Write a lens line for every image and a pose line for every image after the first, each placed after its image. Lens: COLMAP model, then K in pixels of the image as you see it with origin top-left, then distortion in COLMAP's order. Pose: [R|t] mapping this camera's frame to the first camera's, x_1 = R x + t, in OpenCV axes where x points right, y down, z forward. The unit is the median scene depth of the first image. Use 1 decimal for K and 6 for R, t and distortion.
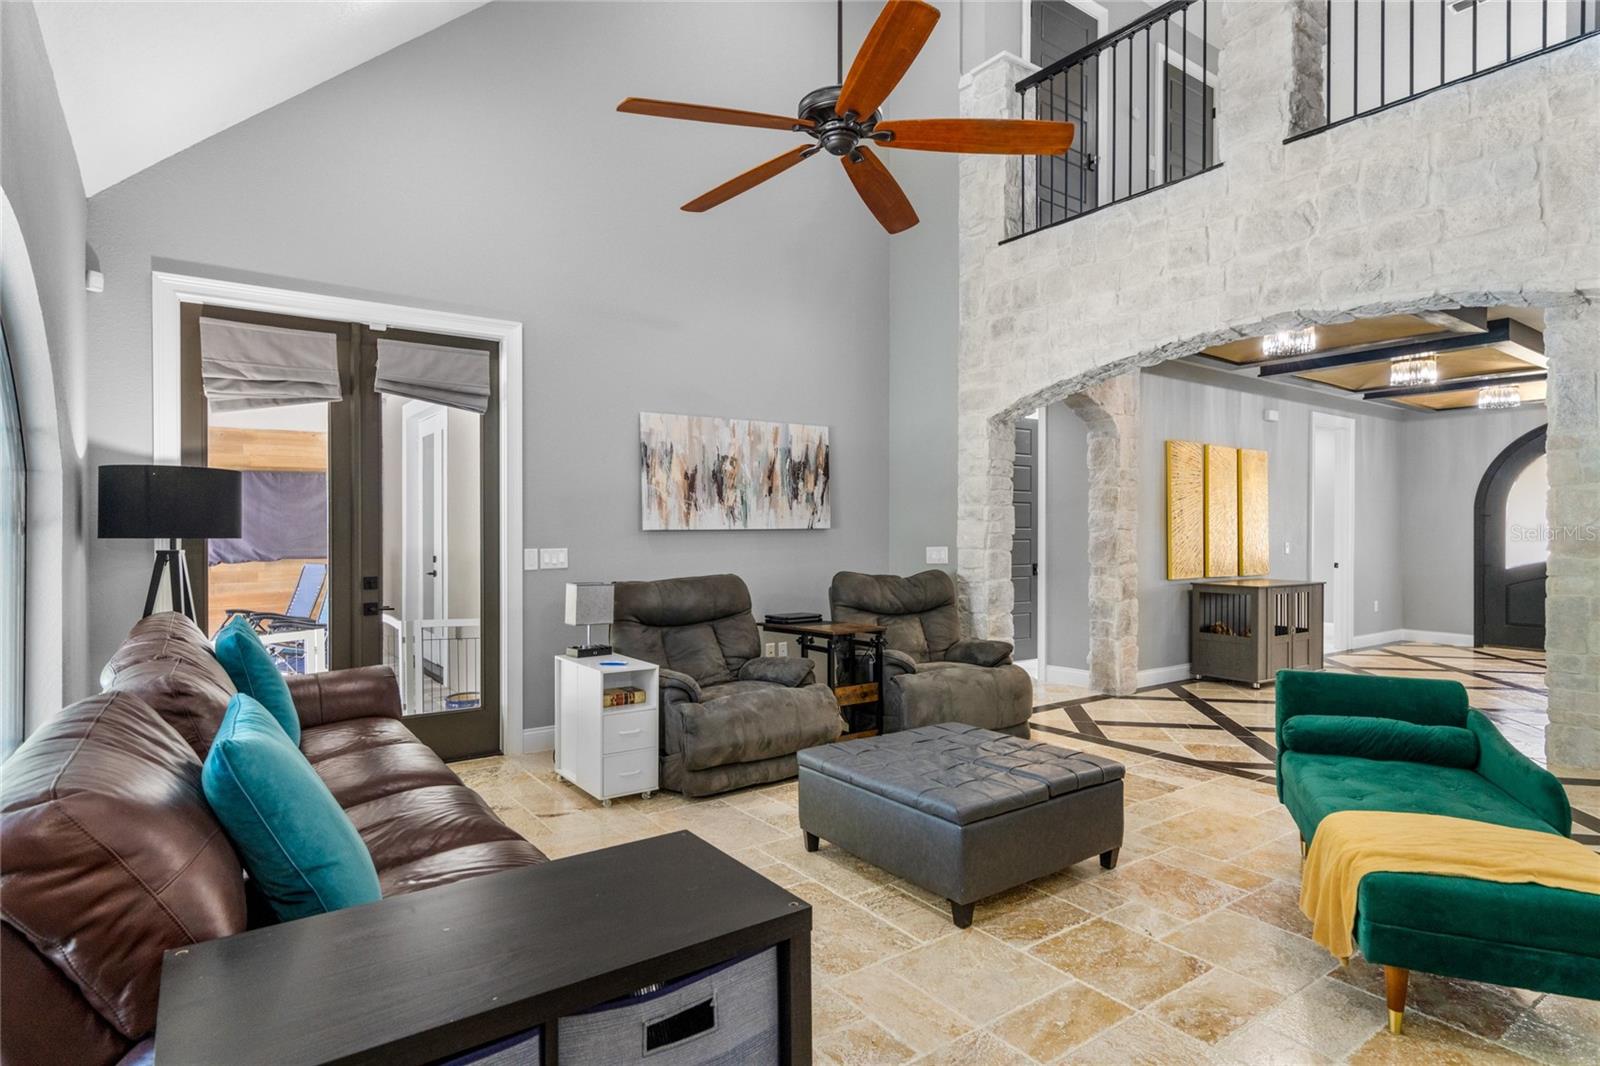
lens RADIAL K [[823.6, 0, 775.5], [0, 823.6, 534.5], [0, 0, 1]] dist [0.005003, -0.002948]
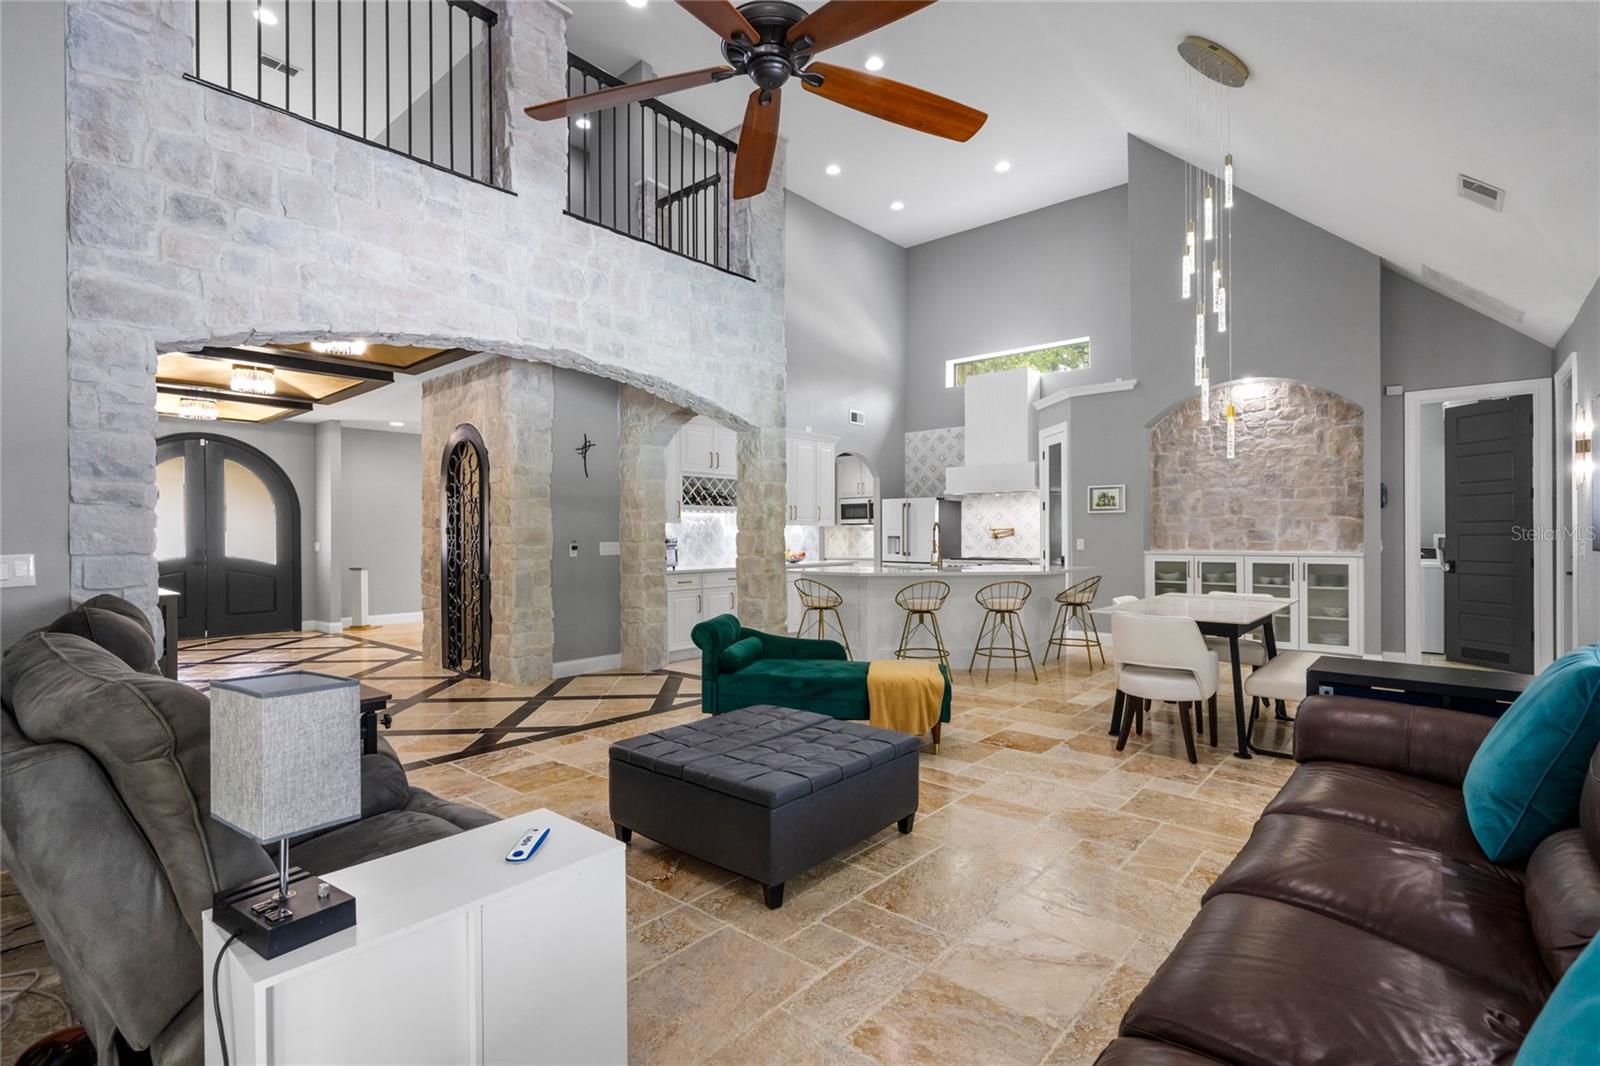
lens RADIAL K [[751.3, 0, 797.2], [0, 751.3, 533.0], [0, 0, 1]] dist [0.000679, -0.001348]
pose [[-0.241375, 0.001094, 0.970431, -0.604332], [0.007757, 0.999970, 0.000802, 0.006814], [-0.970401, 0.007722, -0.241376, 1.009775]]
